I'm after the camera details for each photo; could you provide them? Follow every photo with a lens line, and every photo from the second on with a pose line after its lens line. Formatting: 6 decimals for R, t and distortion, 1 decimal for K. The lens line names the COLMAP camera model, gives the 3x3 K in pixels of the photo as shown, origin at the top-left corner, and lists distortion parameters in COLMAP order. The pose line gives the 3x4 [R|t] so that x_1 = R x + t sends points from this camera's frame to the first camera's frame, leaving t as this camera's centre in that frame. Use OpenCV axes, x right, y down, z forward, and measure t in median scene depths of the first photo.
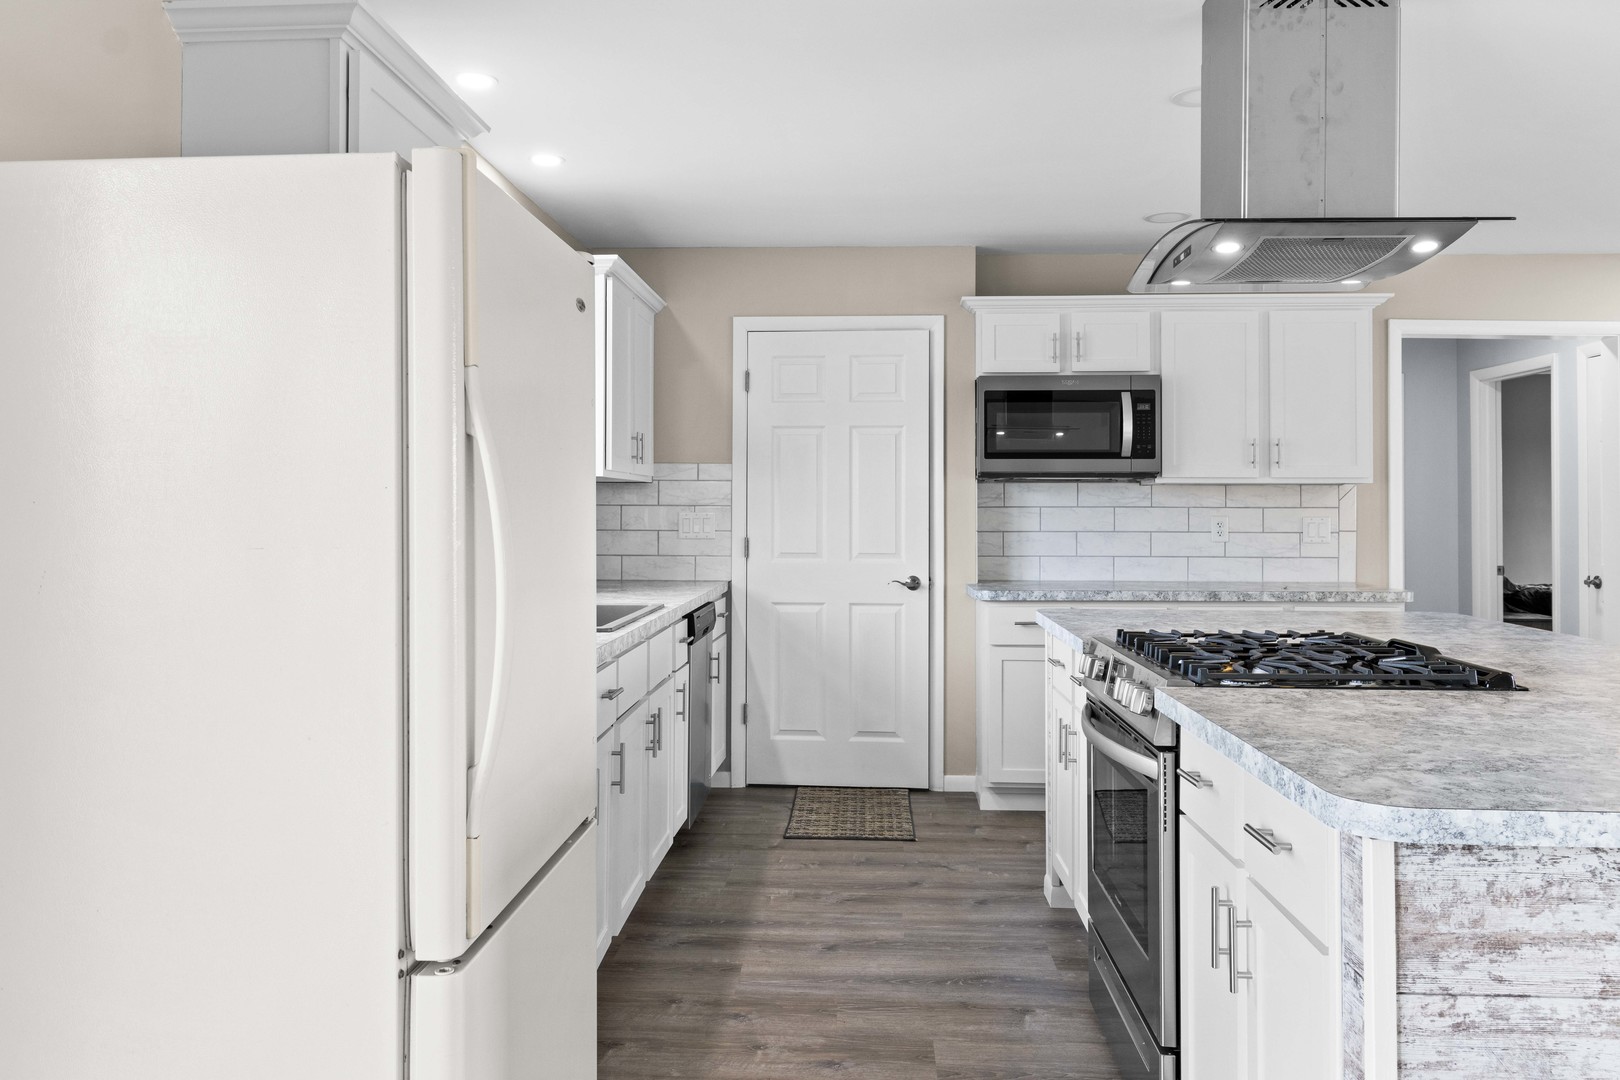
lens RADIAL K [[1206.5, 0, 807.8], [0, 1206.5, 493.1], [0, 0, 1]] dist [0.017464, -0.013350]
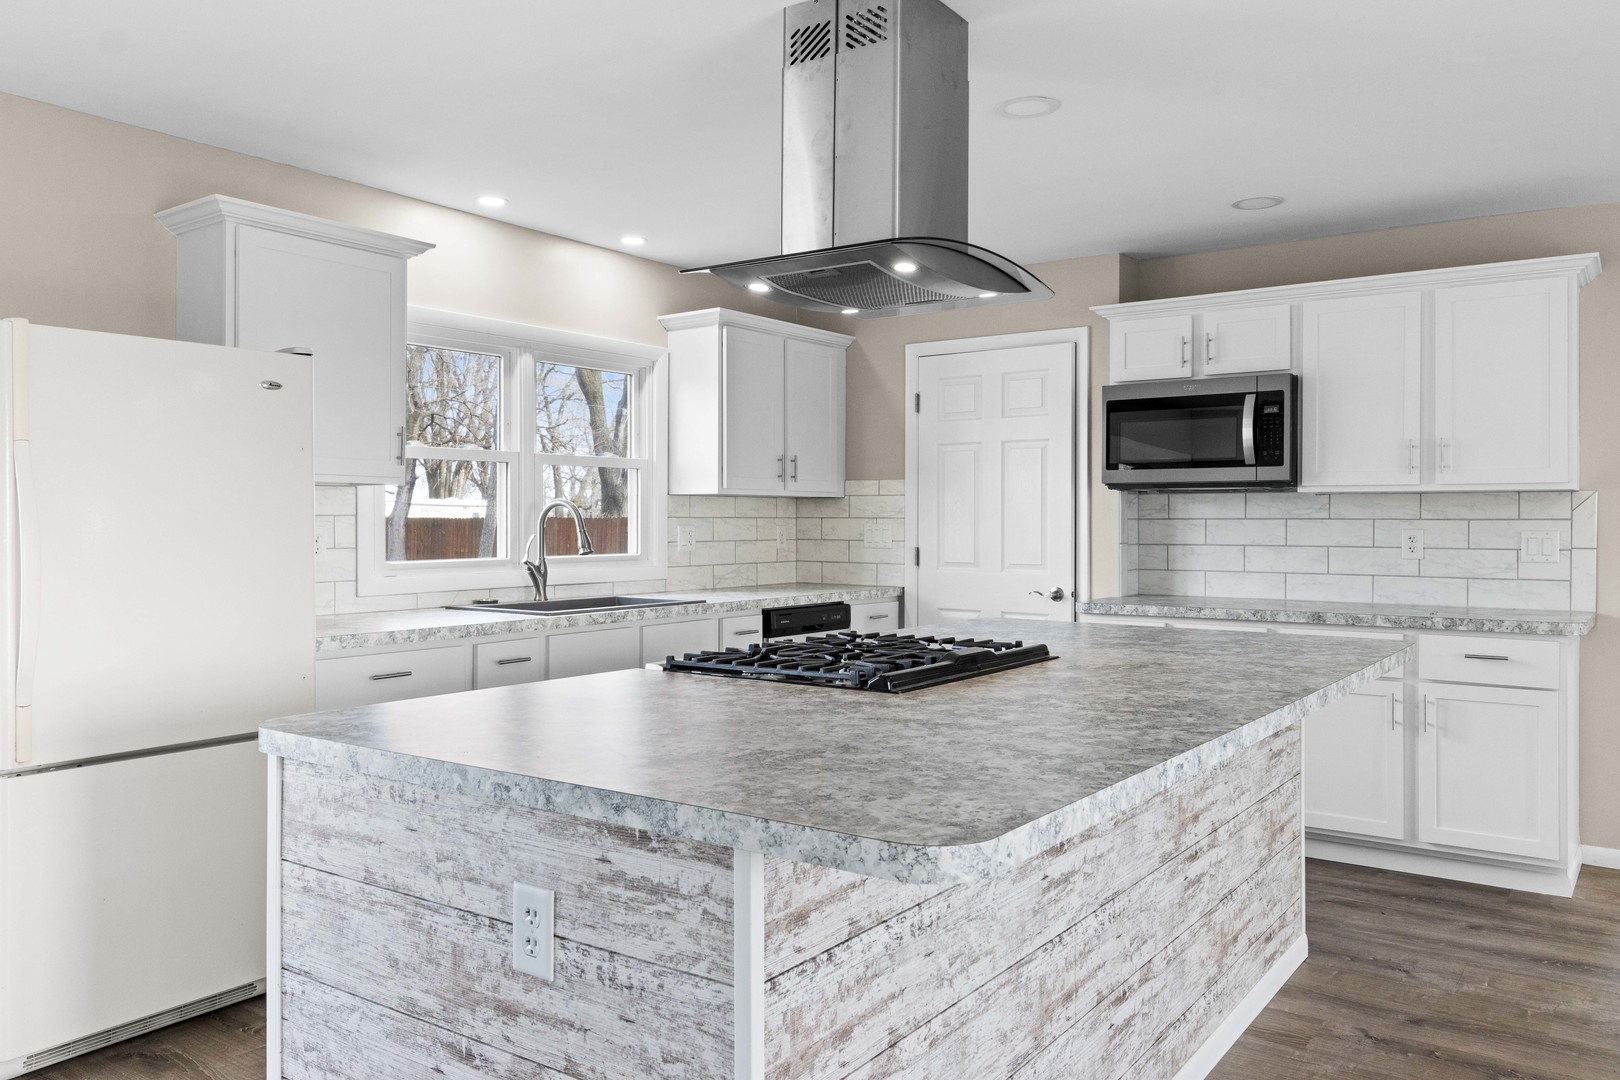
lens RADIAL K [[1206.5, 0, 802.2], [0, 1206.5, 519.8], [0, 0, 1]] dist [0.017464, -0.013350]
pose [[0.841403, -0.000923, -0.540408, 0.458642], [0.007078, 0.999932, 0.009313, 0.001138], [0.540362, -0.011661, 0.841352, 0.035473]]
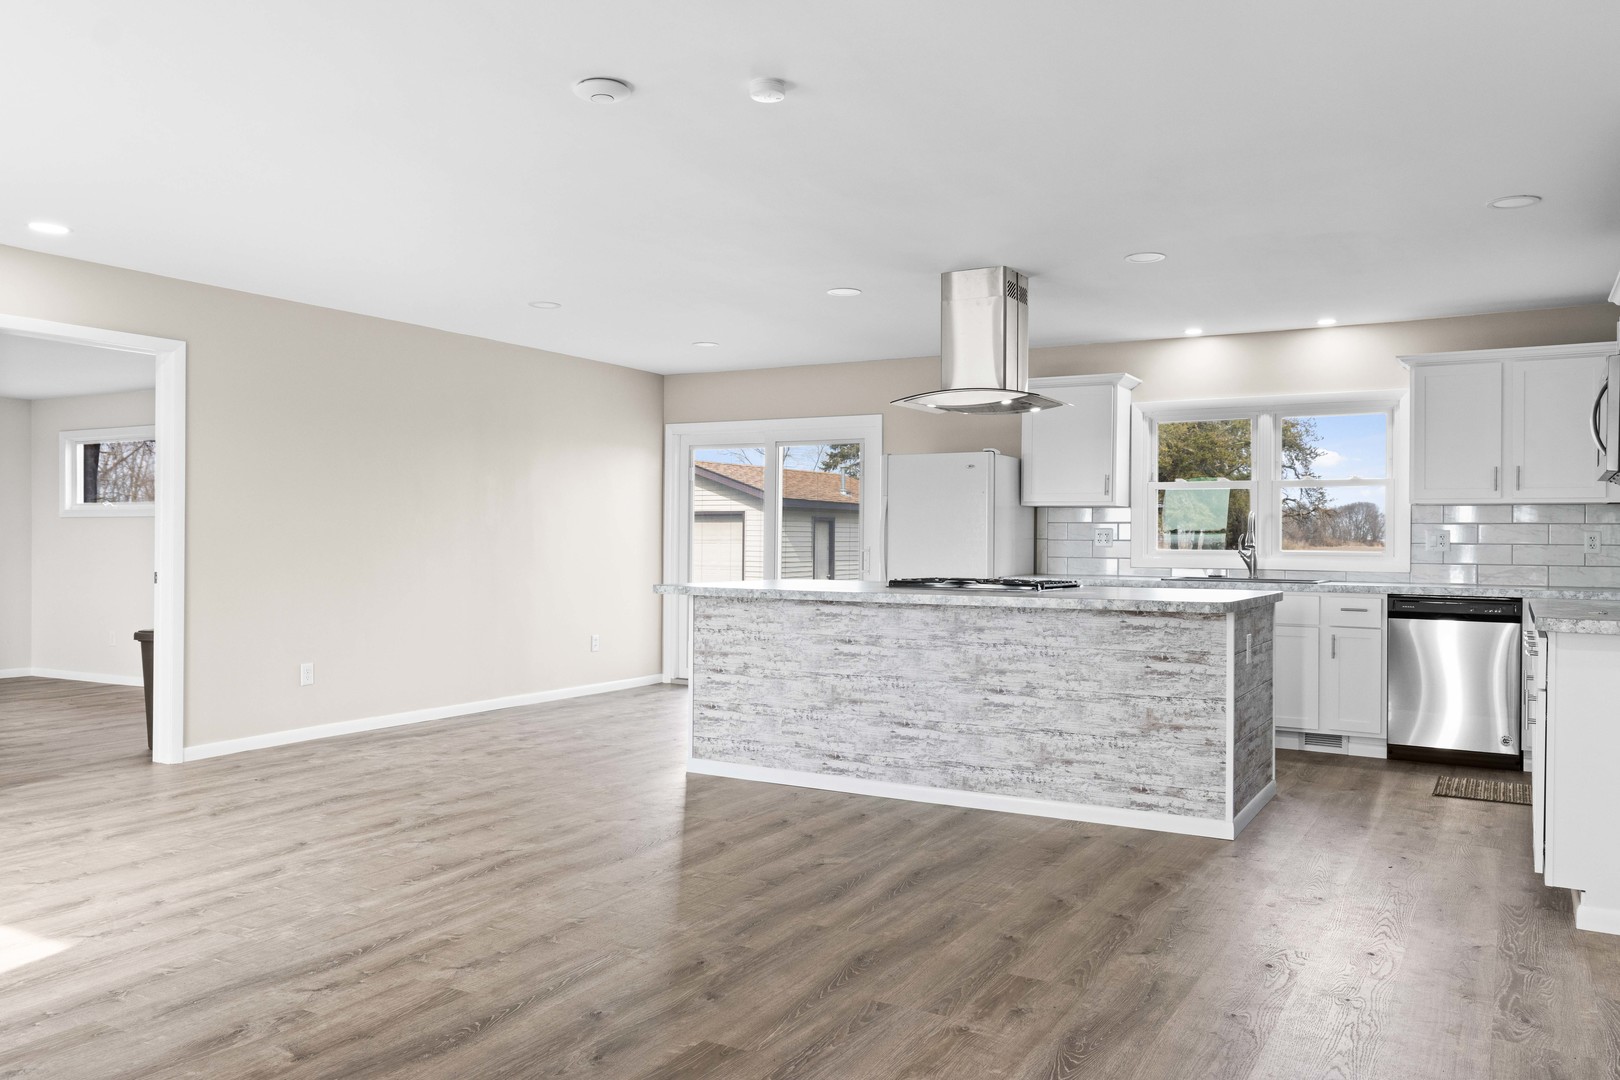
lens RADIAL K [[1206.5, 0, 821.4], [0, 1206.5, 534.6], [0, 0, 1]] dist [0.017464, -0.013350]
pose [[-0.445843, -0.012202, -0.895028, 1.248475], [0.002505, 0.999886, -0.014879, 0.037112], [0.895108, -0.008876, -0.445762, 0.853852]]
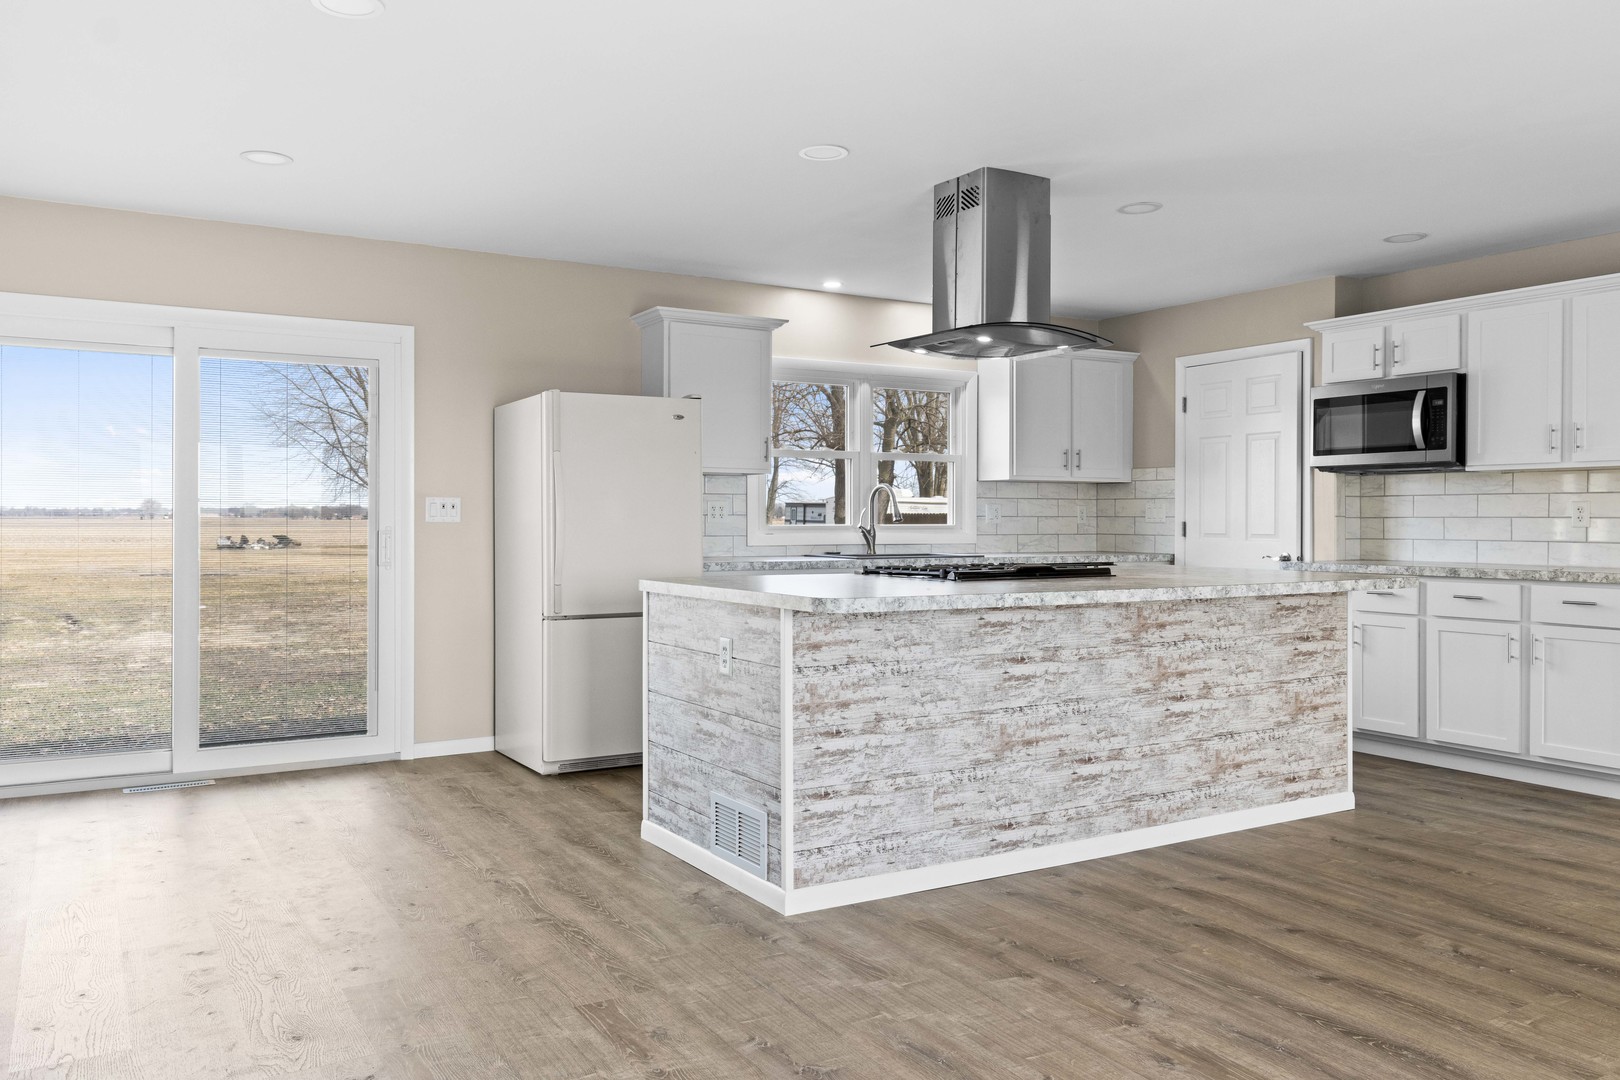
lens RADIAL K [[1206.5, 0, 800.7], [0, 1206.5, 530.6], [0, 0, 1]] dist [0.017464, -0.013350]
pose [[0.556707, 0.007226, -0.830678, 0.847374], [0.009617, 0.999839, 0.015142, 0.022566], [0.830653, -0.016419, 0.556548, -0.101850]]
